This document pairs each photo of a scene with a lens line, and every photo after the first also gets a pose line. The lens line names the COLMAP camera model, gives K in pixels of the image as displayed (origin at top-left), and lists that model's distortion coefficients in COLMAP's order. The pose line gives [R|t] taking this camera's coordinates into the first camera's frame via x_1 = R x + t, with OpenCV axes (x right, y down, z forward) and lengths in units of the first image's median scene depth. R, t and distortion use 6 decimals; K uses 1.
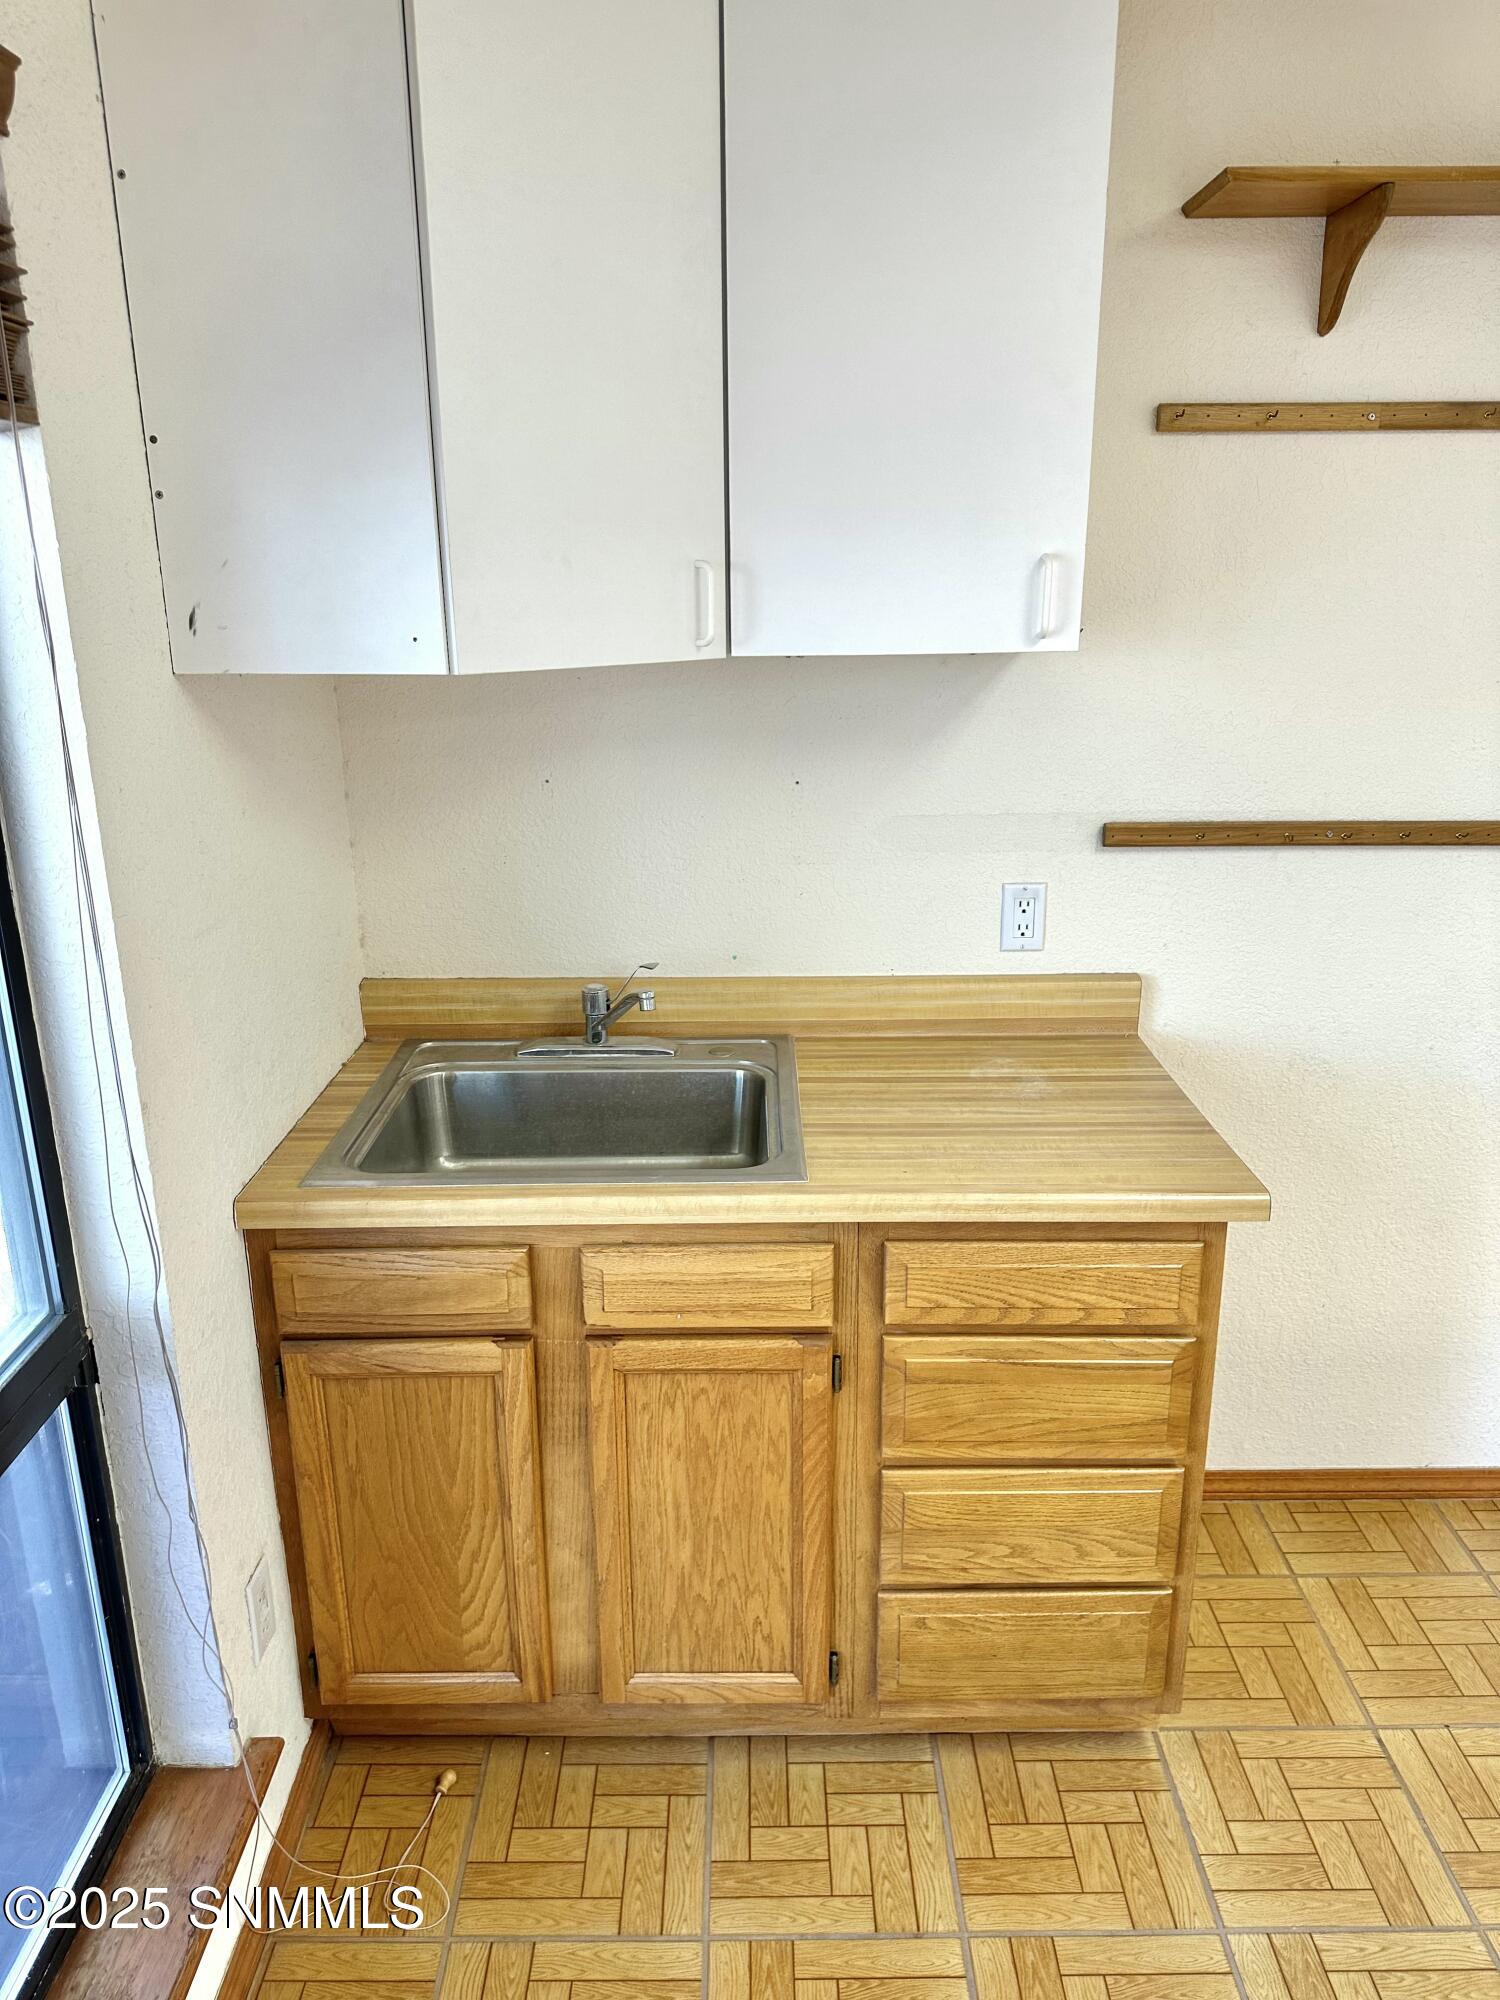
lens RADIAL K [[1421.6, 0, 778.2], [0, 1421.6, 999.6], [0, 0, 1]] dist [0.079750, -0.138064]
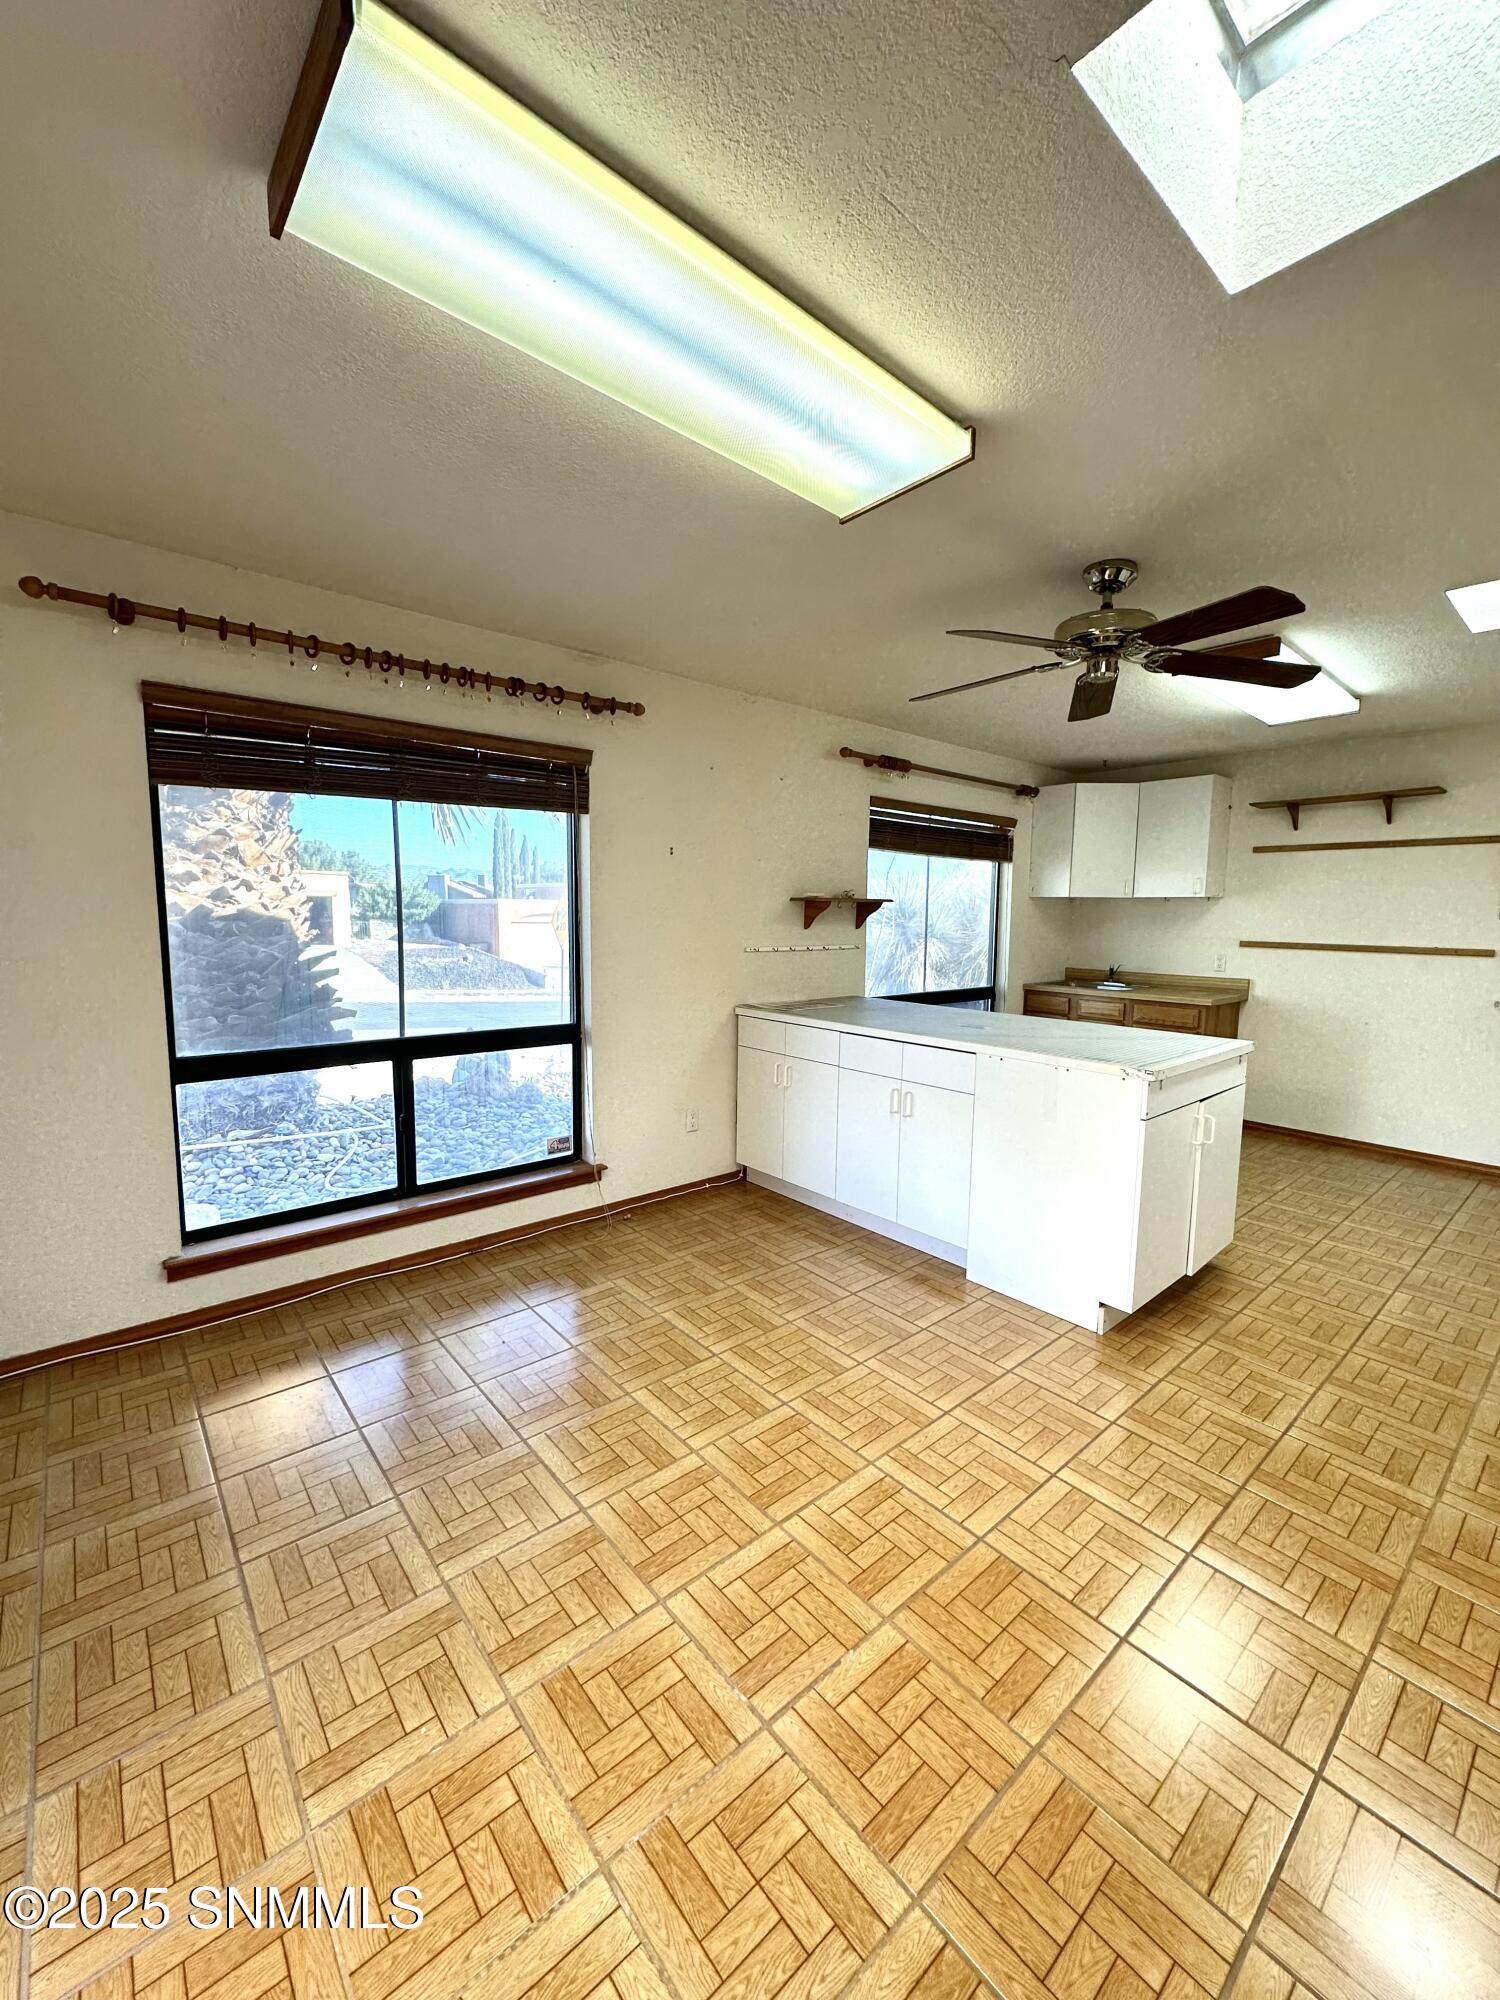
lens RADIAL K [[802.8, 0, 748.7], [0, 802.8, 1041.9], [0, 0, 1]] dist [-0.038074, 0.000158]
pose [[0.647524, 0.106212, -0.754607, 1.347594], [-0.222700, 0.973385, -0.054092, 0.769928], [0.728778, 0.203077, 0.653944, -1.885654]]
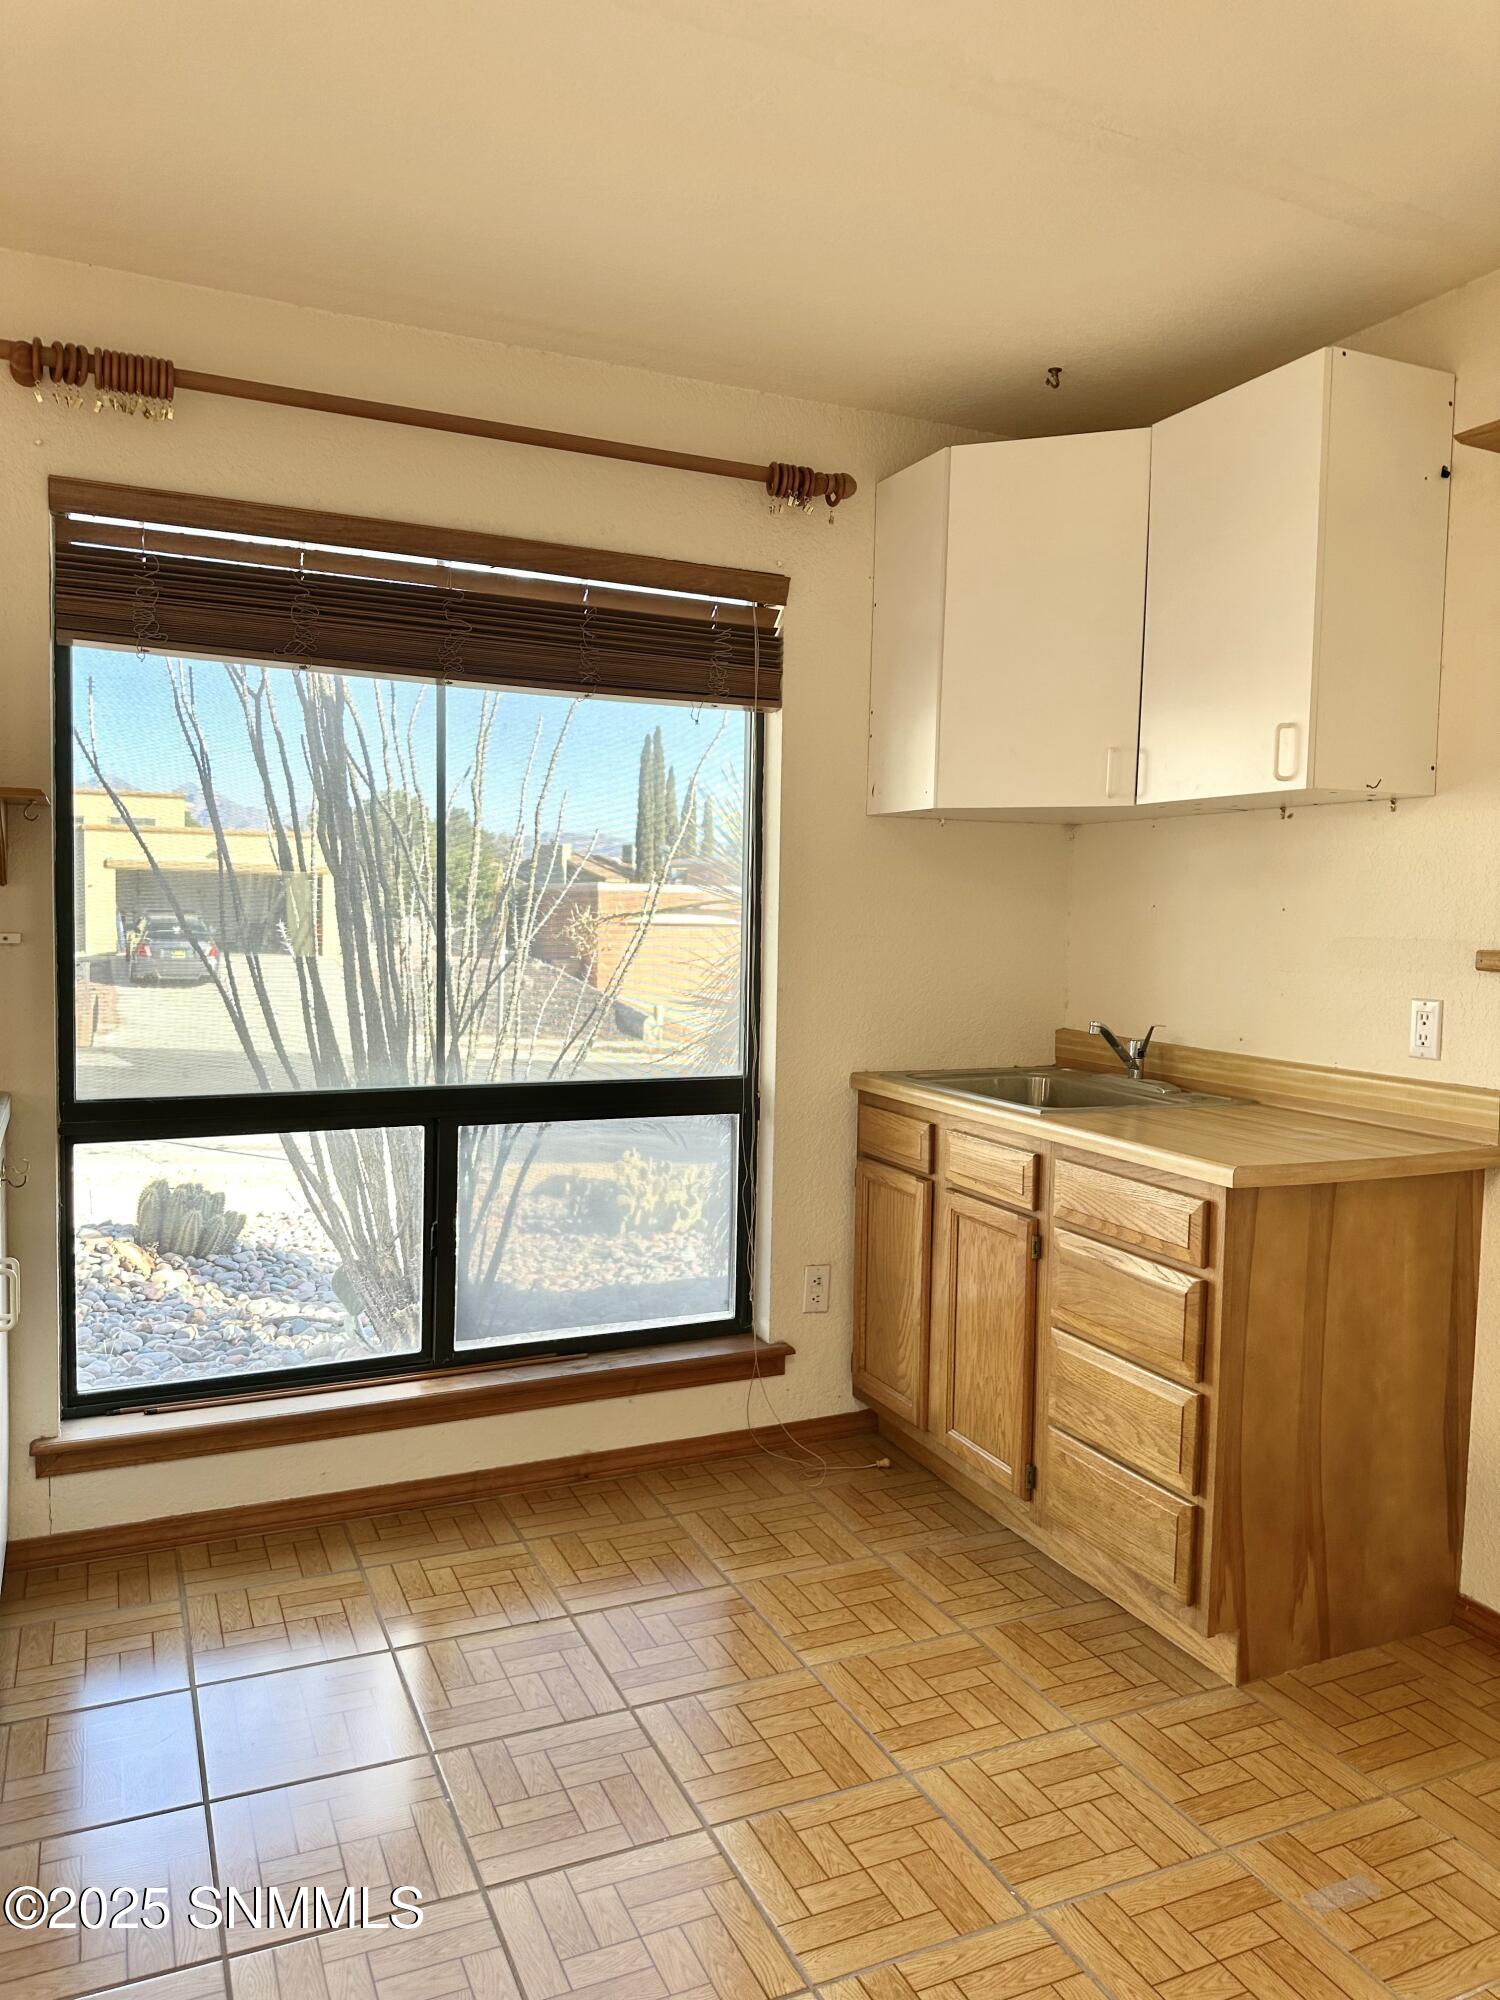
lens RADIAL K [[1421.6, 0, 778.2], [0, 1421.6, 999.6], [0, 0, 1]] dist [0.079750, -0.138064]
pose [[0.416123, 0.066145, -0.906900, 1.279182], [-0.287547, 0.955743, -0.062231, 0.182256], [0.862646, 0.286672, 0.416726, 0.051049]]
